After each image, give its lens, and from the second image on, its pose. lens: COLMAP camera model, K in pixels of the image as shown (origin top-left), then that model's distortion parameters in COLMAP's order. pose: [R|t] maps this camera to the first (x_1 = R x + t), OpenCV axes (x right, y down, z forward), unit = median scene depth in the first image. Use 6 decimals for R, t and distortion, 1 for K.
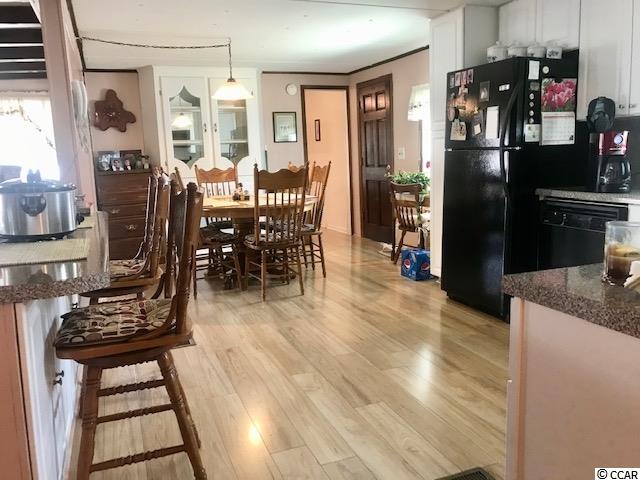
lens RADIAL K [[524.7, 0, 322.0], [0, 524.7, 236.2], [0, 0, 1]] dist [0.034987, -0.038233]
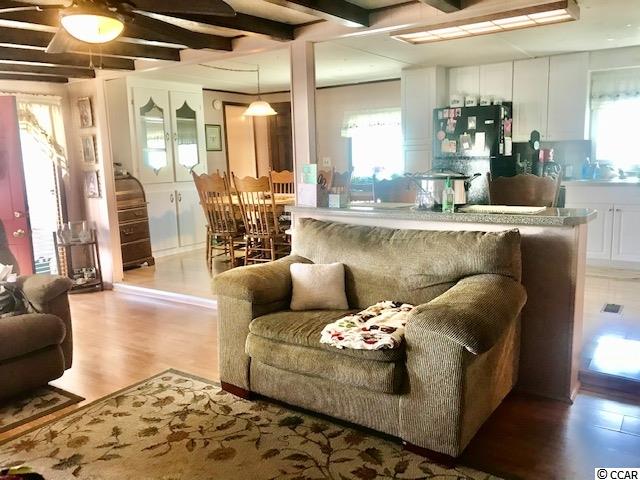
lens RADIAL K [[524.7, 0, 320.8], [0, 524.7, 237.4], [0, 0, 1]] dist [0.034987, -0.038233]
pose [[0.833492, -0.072758, 0.547720, -0.660462], [0.084225, 0.996438, 0.004195, 0.022754], [-0.546074, 0.042635, 0.836651, -0.067932]]
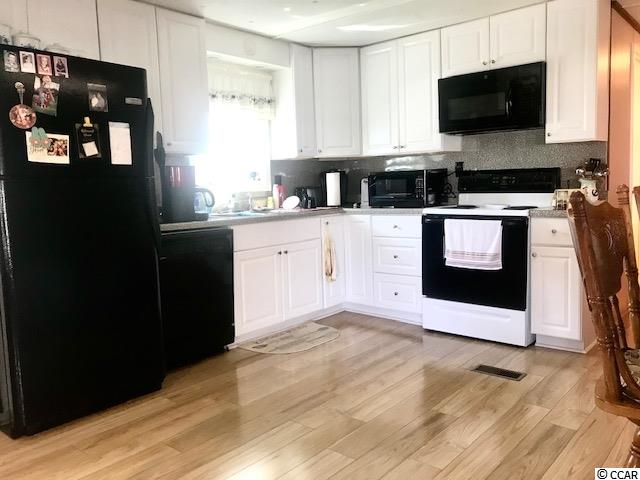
lens RADIAL K [[524.7, 0, 321.3], [0, 524.7, 239.8], [0, 0, 1]] dist [0.034987, -0.038233]
pose [[-0.463421, -0.053918, 0.884496, -0.310591], [0.178008, 0.972136, 0.152526, -0.092784], [-0.868075, 0.228131, -0.440911, 0.714981]]
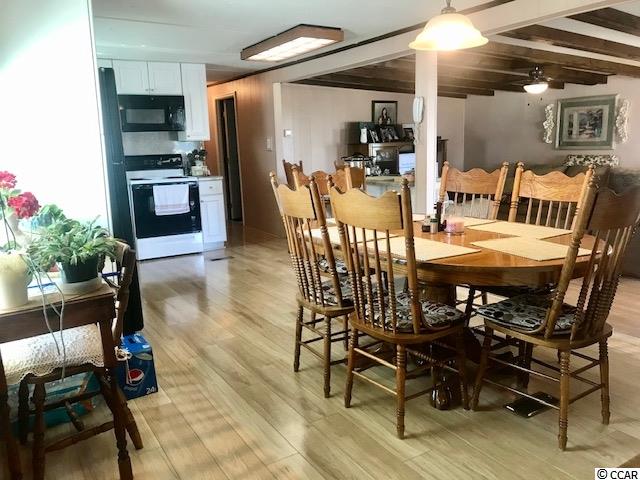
lens RADIAL K [[524.7, 0, 322.1], [0, 524.7, 240.2], [0, 0, 1]] dist [0.034987, -0.038233]
pose [[-0.982202, 0.091969, -0.163771, 0.043086], [0.032870, 0.942630, 0.332217, -0.225056], [0.184929, 0.320921, -0.928876, 1.348173]]
